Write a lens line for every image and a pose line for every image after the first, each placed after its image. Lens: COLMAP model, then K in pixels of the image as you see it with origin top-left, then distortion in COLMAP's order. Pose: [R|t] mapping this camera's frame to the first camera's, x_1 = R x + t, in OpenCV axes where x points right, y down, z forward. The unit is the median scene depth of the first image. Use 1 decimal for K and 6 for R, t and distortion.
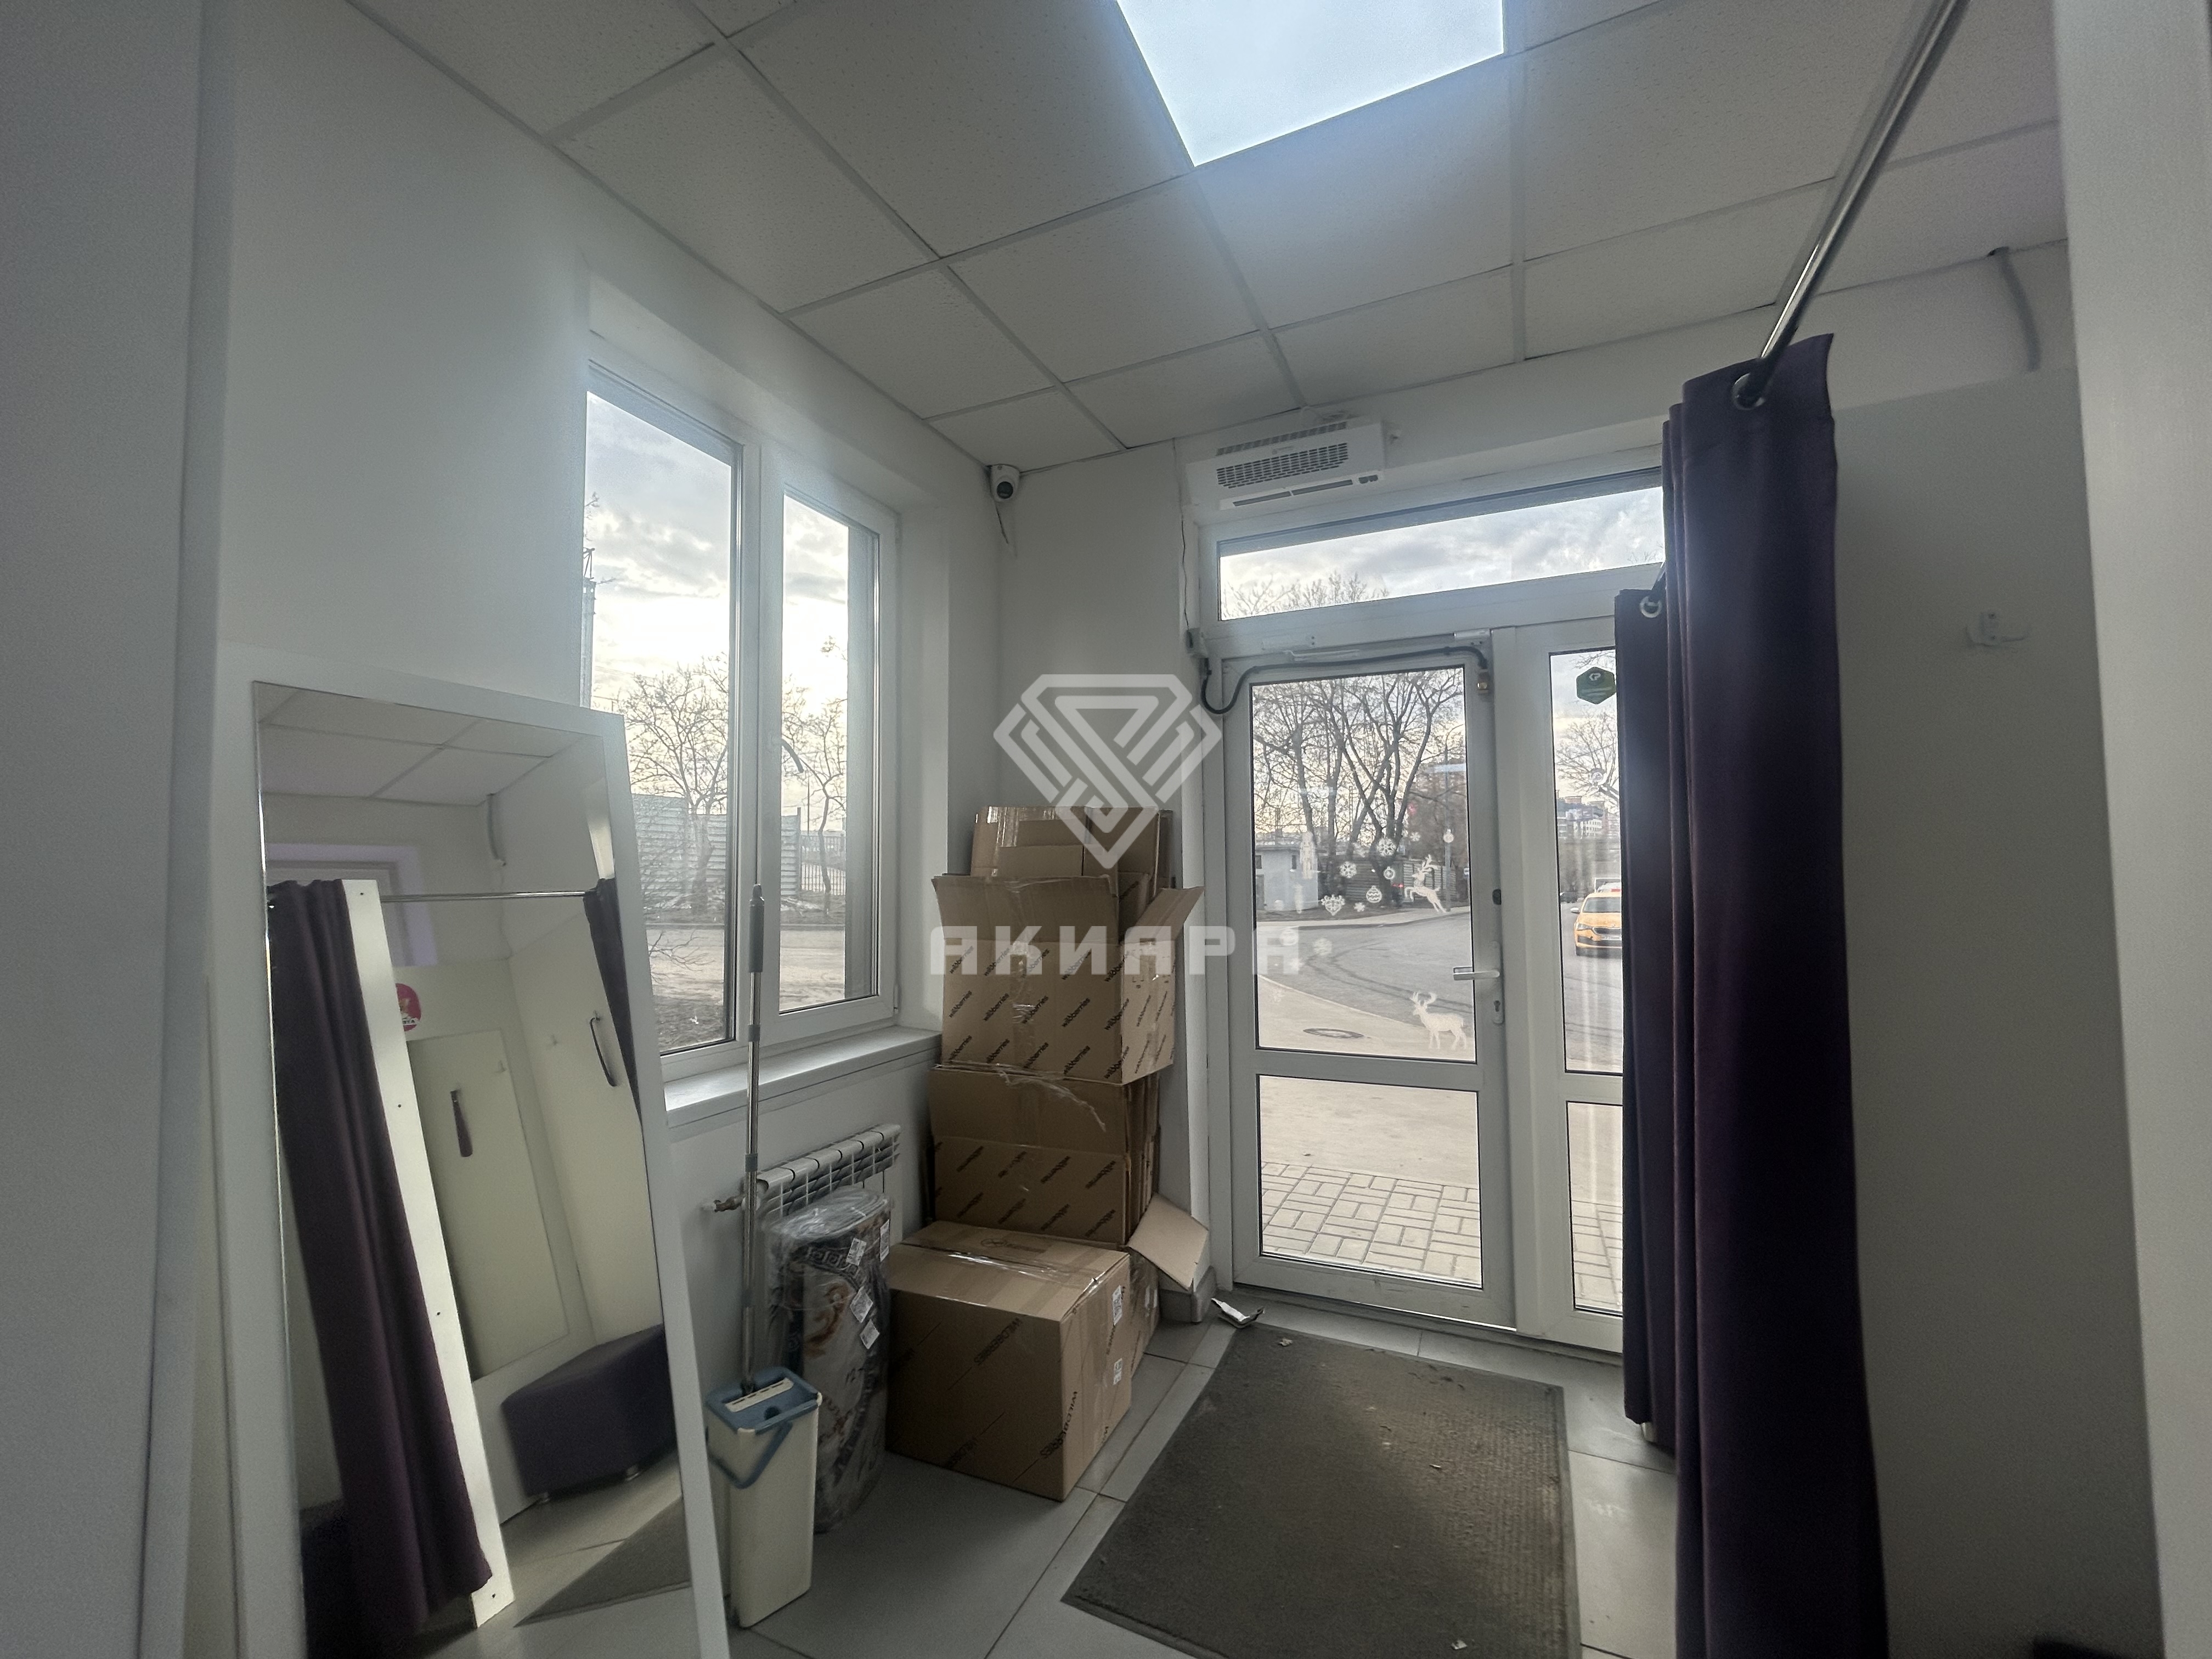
lens RADIAL K [[896.2, 0, 1109.0], [0, 896.2, 831.2], [0, 0, 1]] dist [-0.001519, 0.000175]
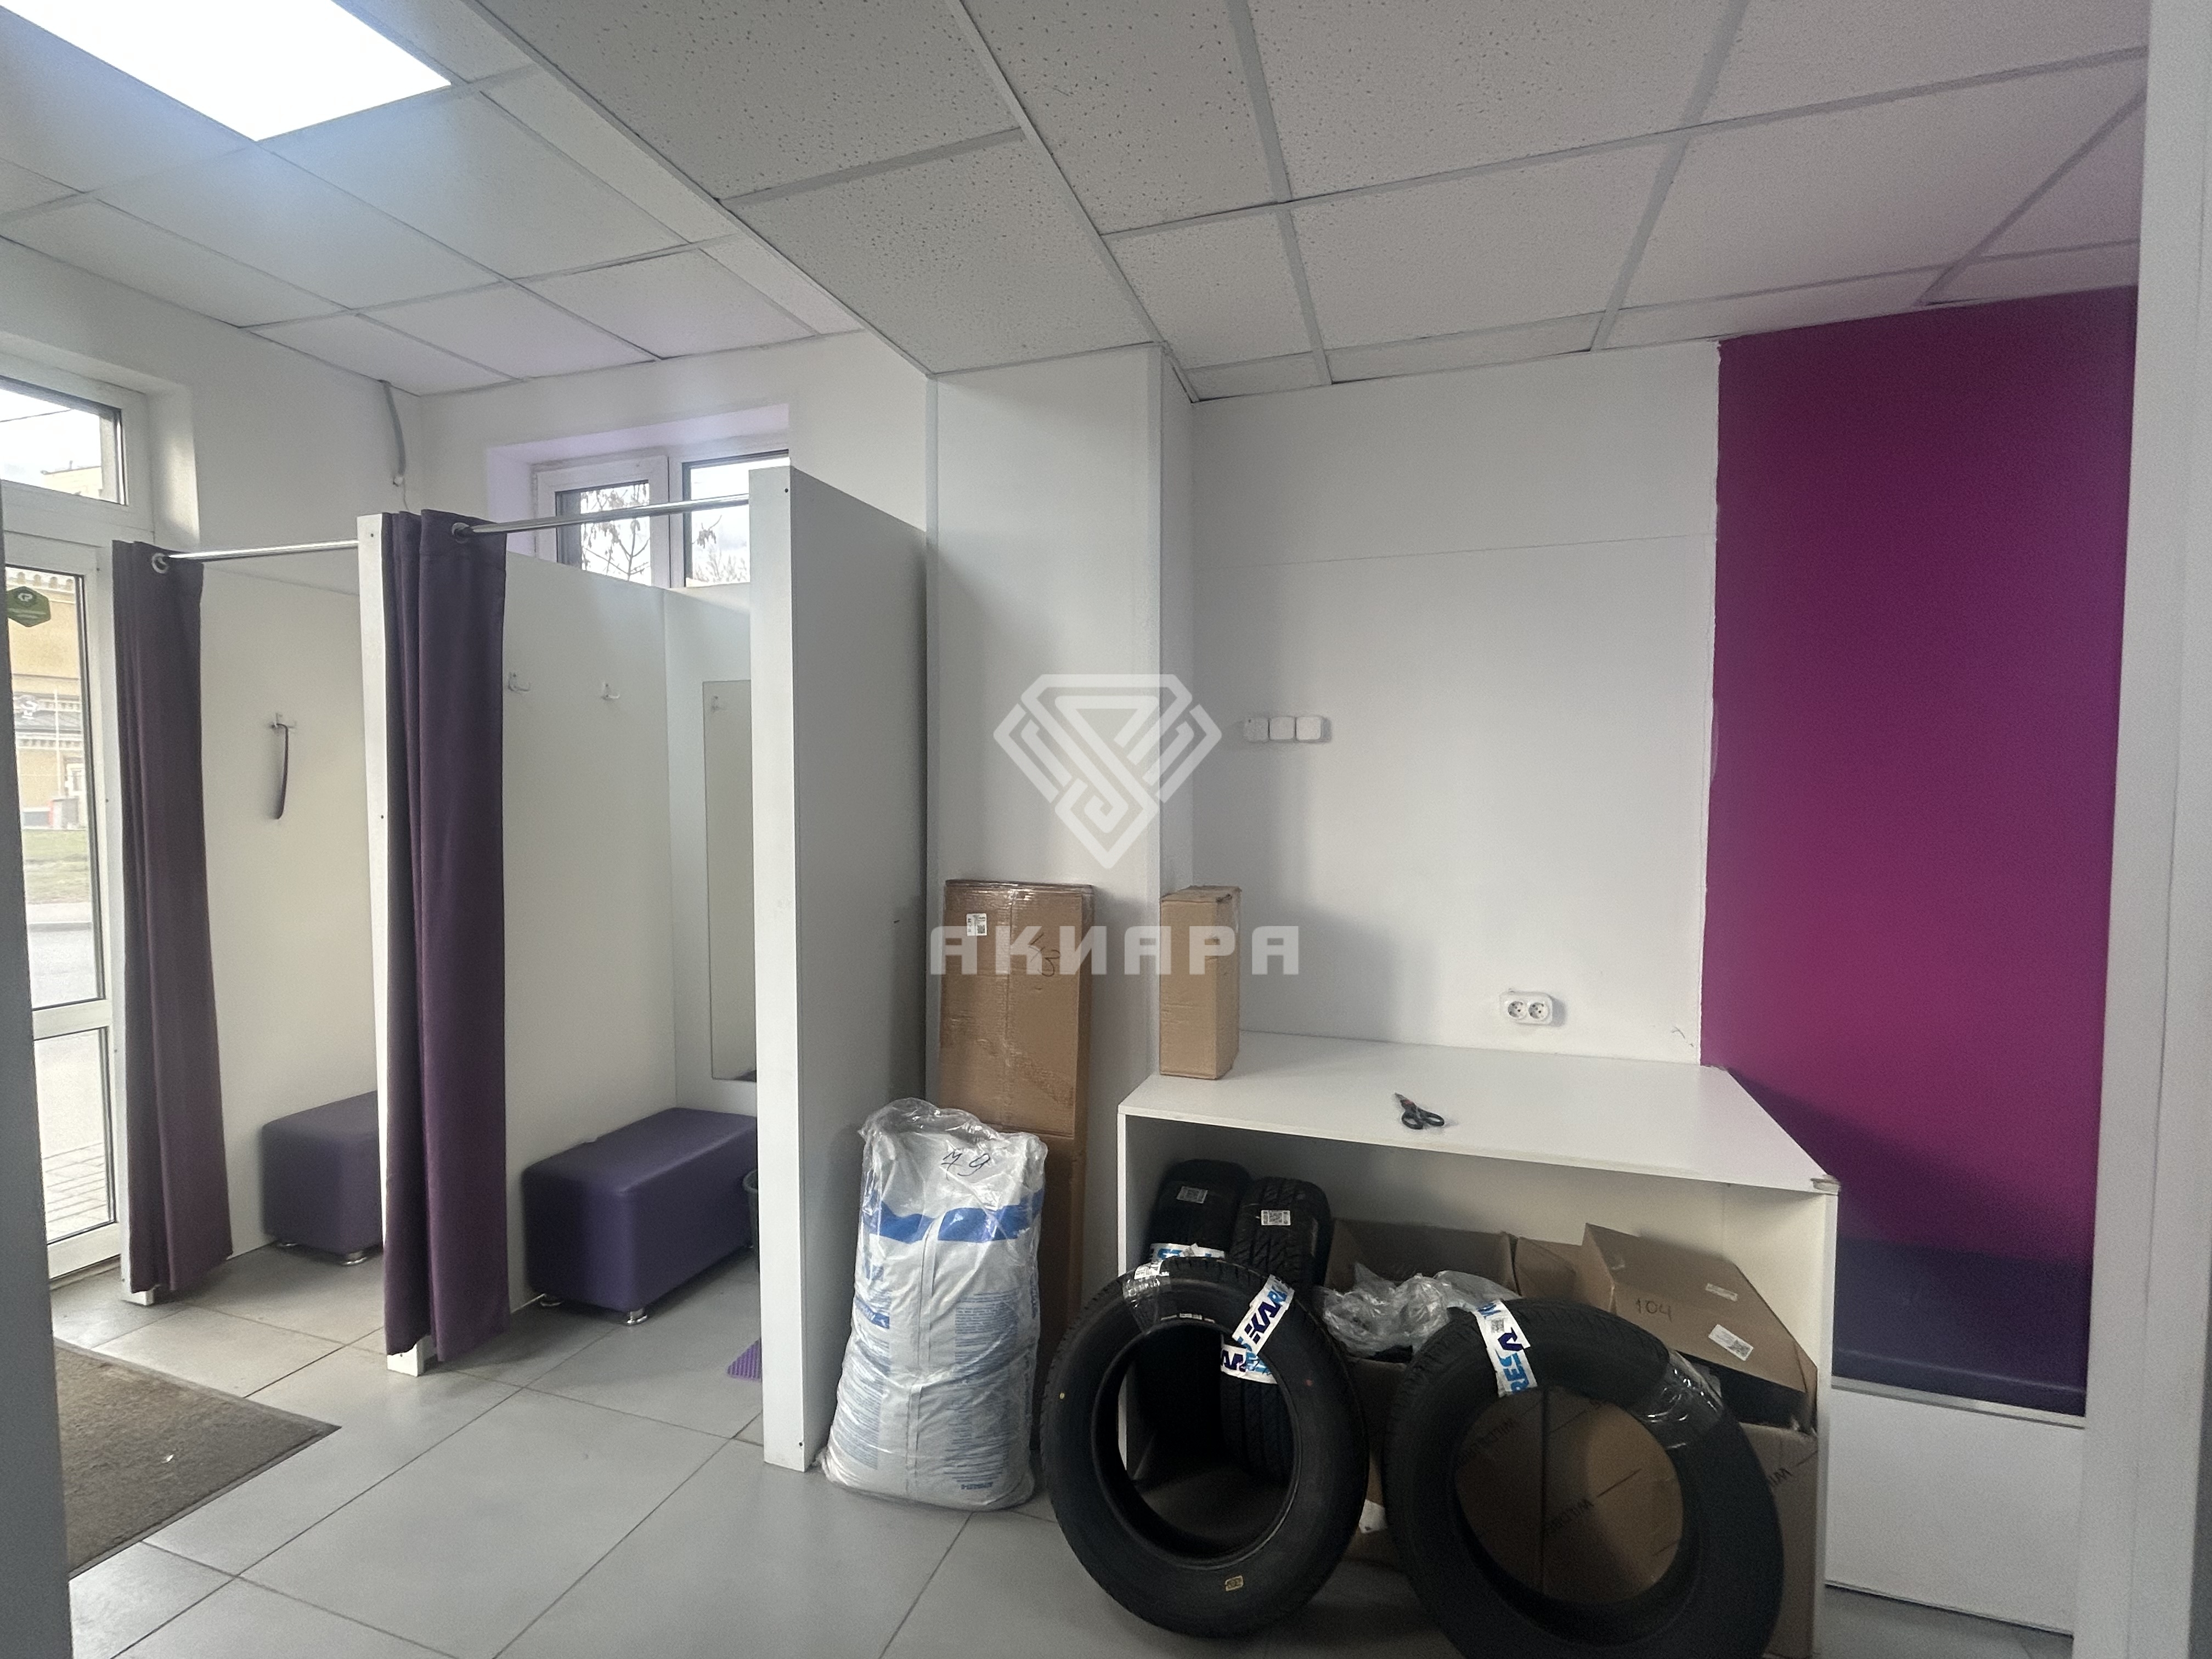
lens RADIAL K [[993.3, 0, 1106.6], [0, 993.3, 835.0], [0, 0, 1]] dist [-0.002052, 0.001077]
pose [[-0.101653, -0.043076, 0.993887, -0.598856], [-0.050183, 0.998012, 0.038122, -0.018041], [-0.993553, -0.046001, -0.103613, -0.037354]]
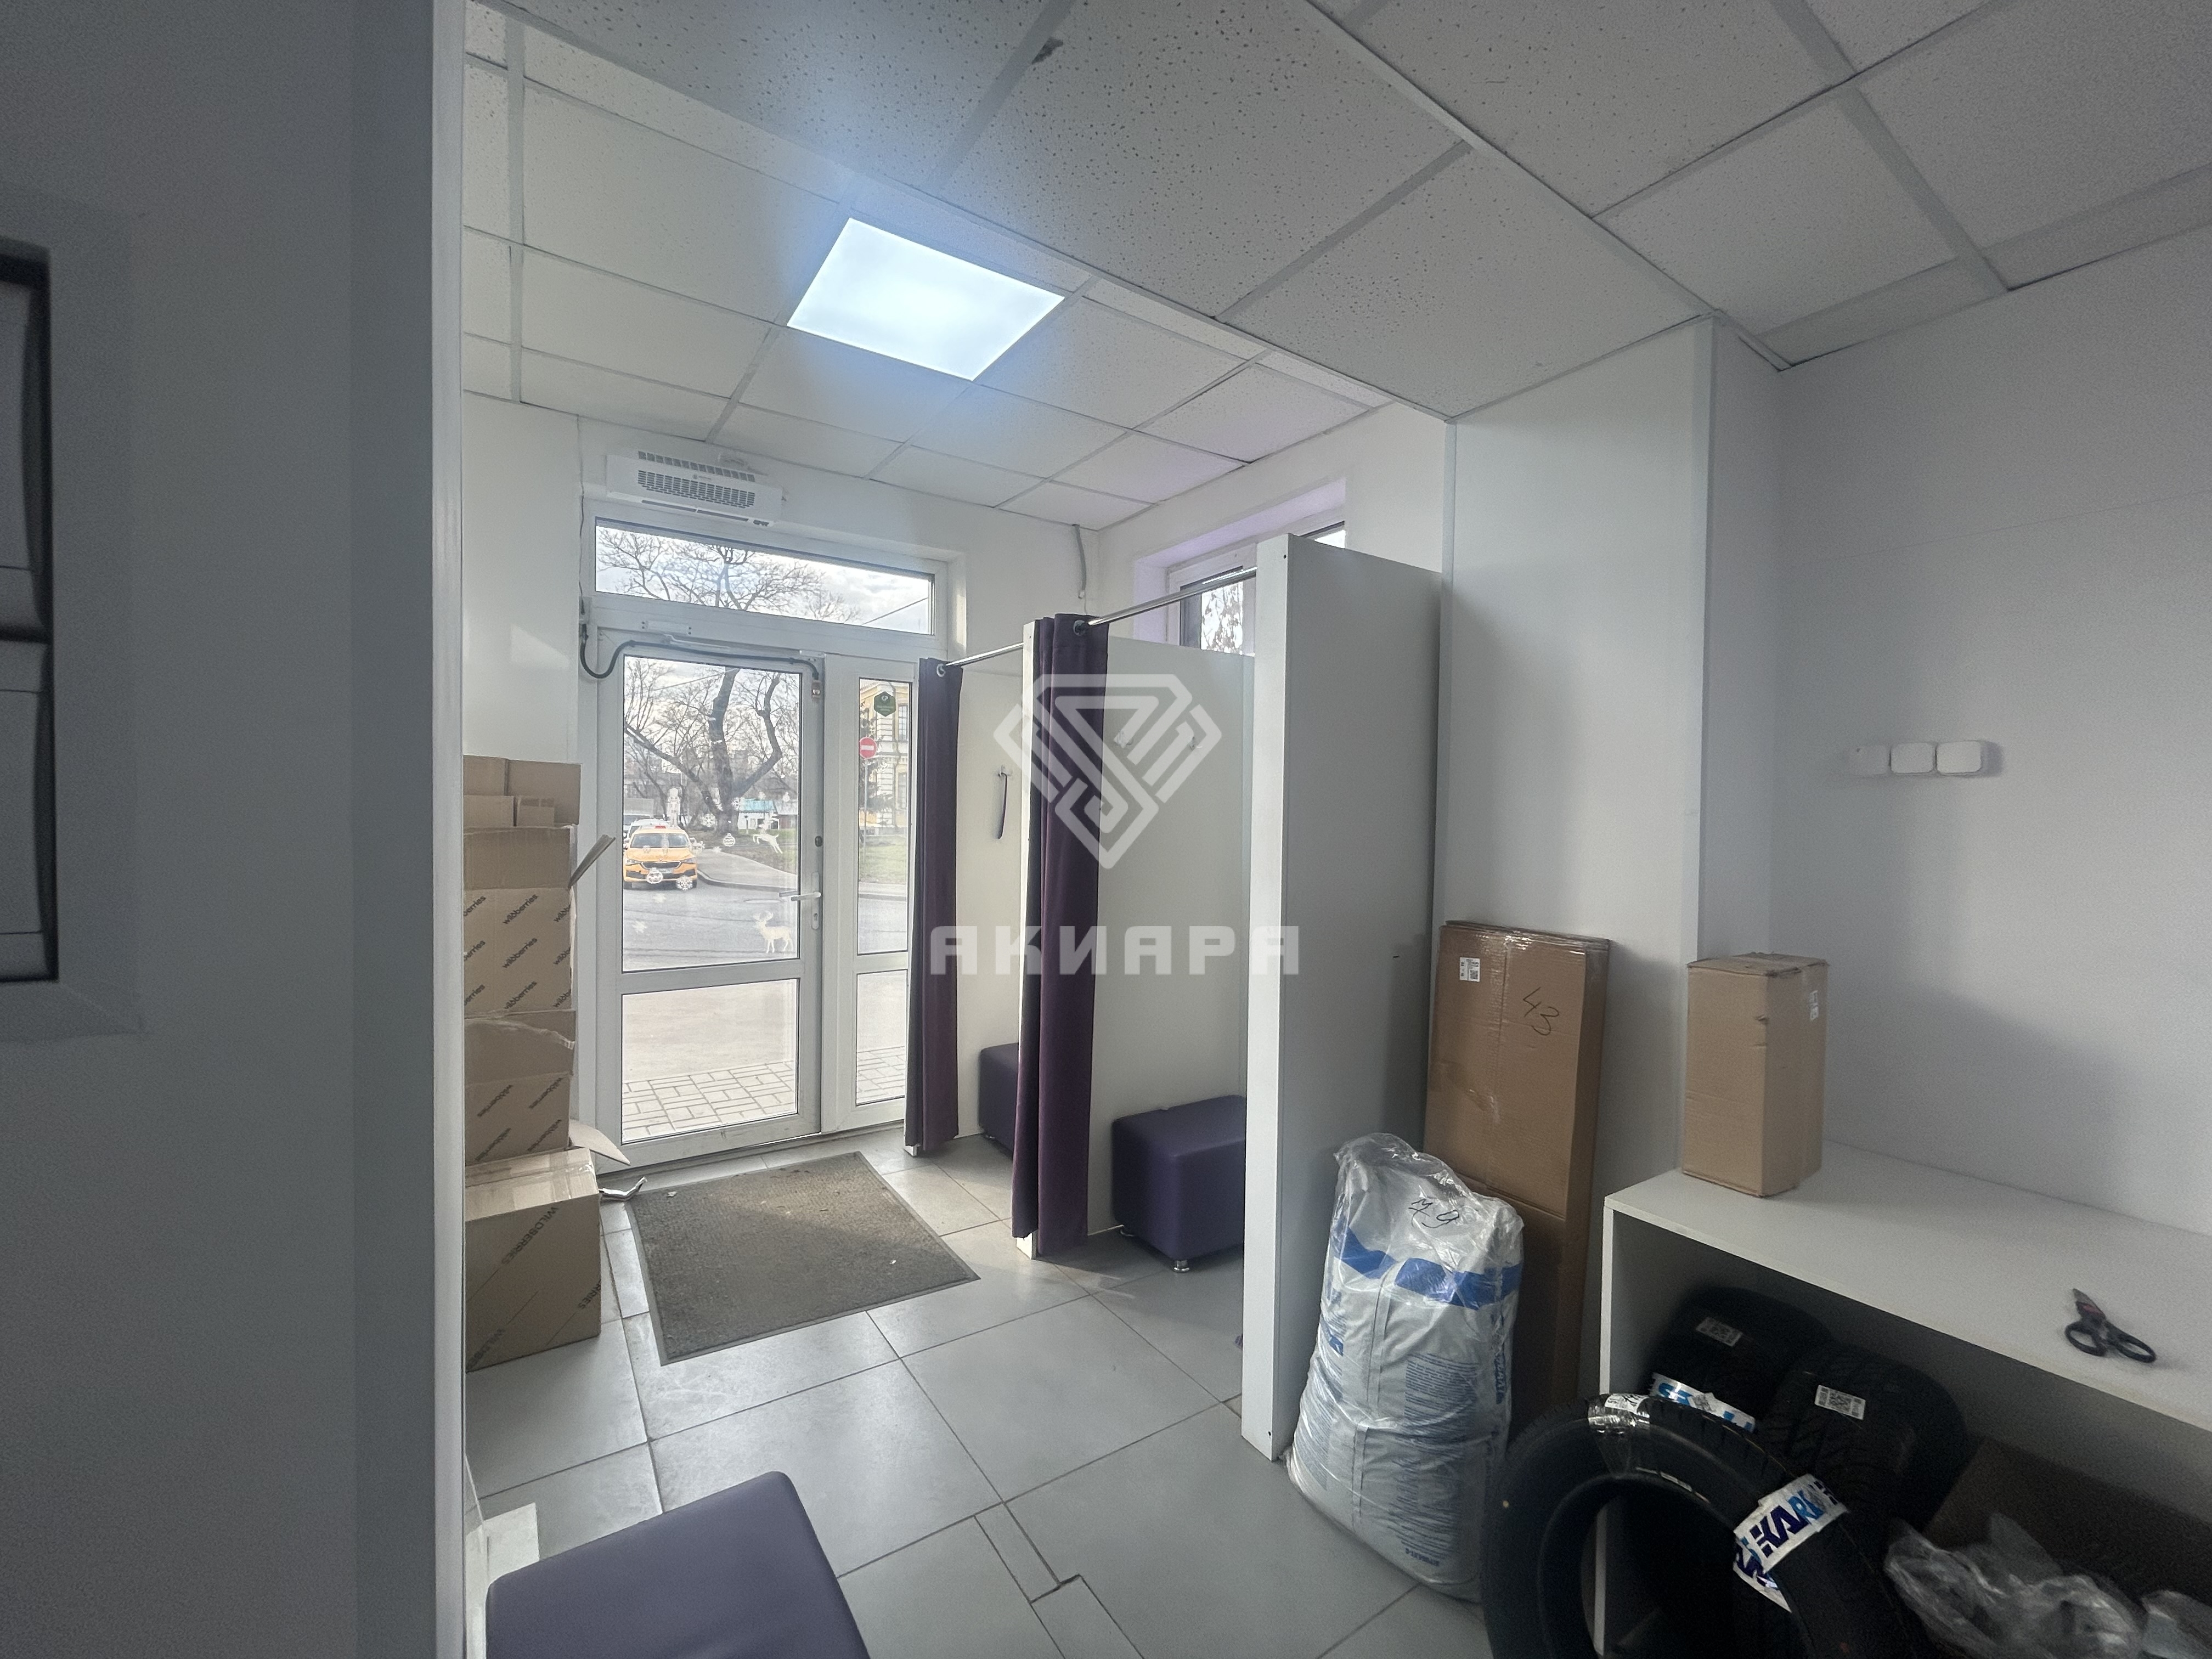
lens RADIAL K [[896.2, 0, 1106.7], [0, 896.2, 833.7], [0, 0, 1]] dist [-0.001519, 0.000175]
pose [[0.526923, -0.001164, 0.849912, -0.537229], [-0.063146, 0.997182, 0.040515, -0.025965], [-0.847564, -0.075017, 0.525364, -0.141358]]
